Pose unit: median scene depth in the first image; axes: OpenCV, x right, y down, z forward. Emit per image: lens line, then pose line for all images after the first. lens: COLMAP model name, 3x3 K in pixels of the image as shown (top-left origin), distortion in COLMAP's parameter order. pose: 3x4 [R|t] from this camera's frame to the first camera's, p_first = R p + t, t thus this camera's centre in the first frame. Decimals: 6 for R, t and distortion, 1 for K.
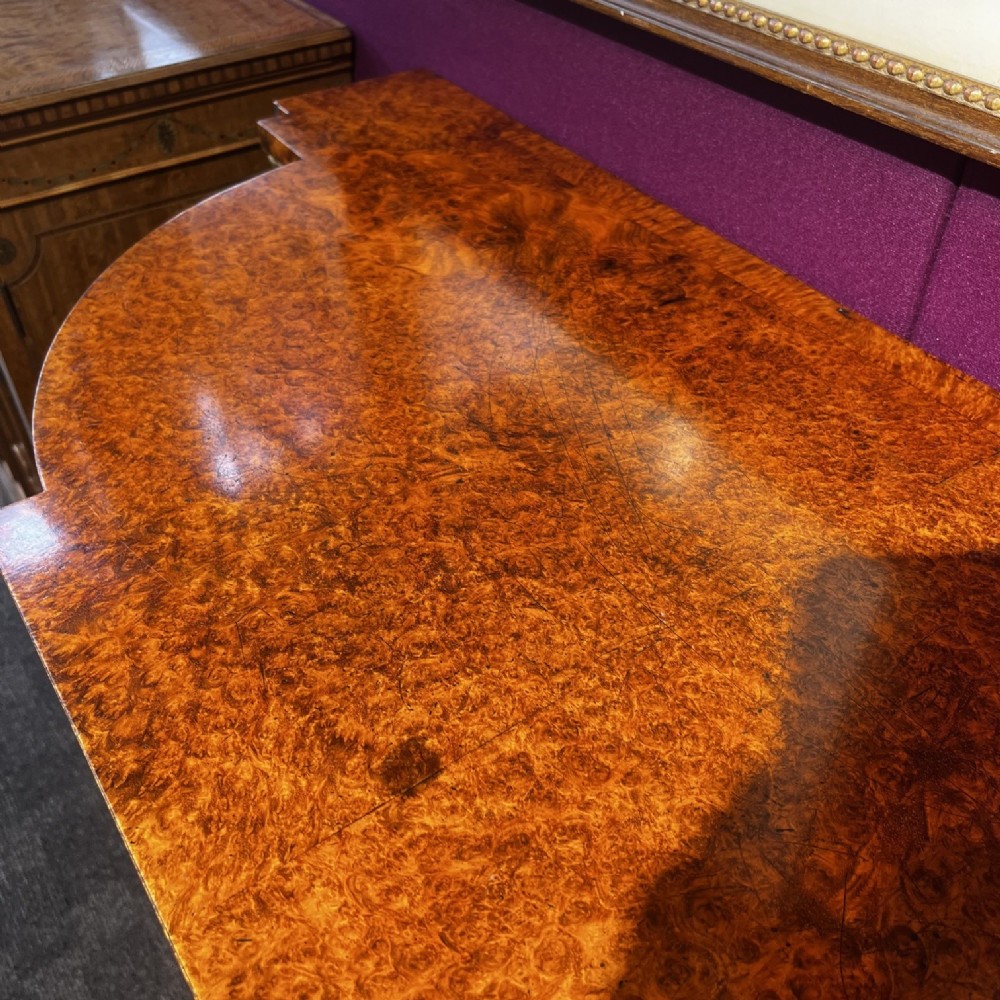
lens RADIAL K [[1036.0, 0, 500.6], [0, 1036.0, 495.8], [0, 0, 1]] dist [0.013480, 0.000000]
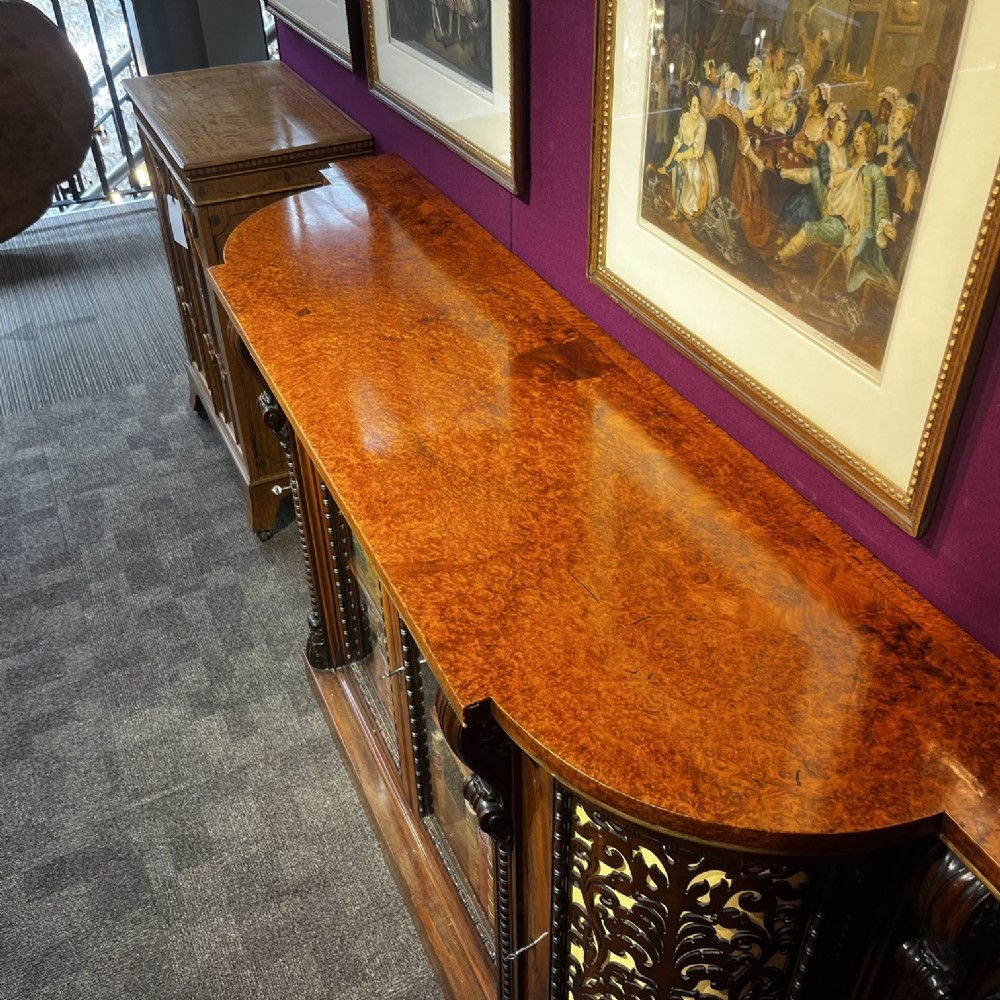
lens RADIAL K [[1036.0, 0, 494.5], [0, 1036.0, 491.1], [0, 0, 1]] dist [0.013480, 0.000000]
pose [[0.986218, 0.088411, -0.139851, 0.667827], [-0.099840, 0.992026, -0.076925, 0.618486], [0.131935, 0.089827, 0.987180, -1.494138]]
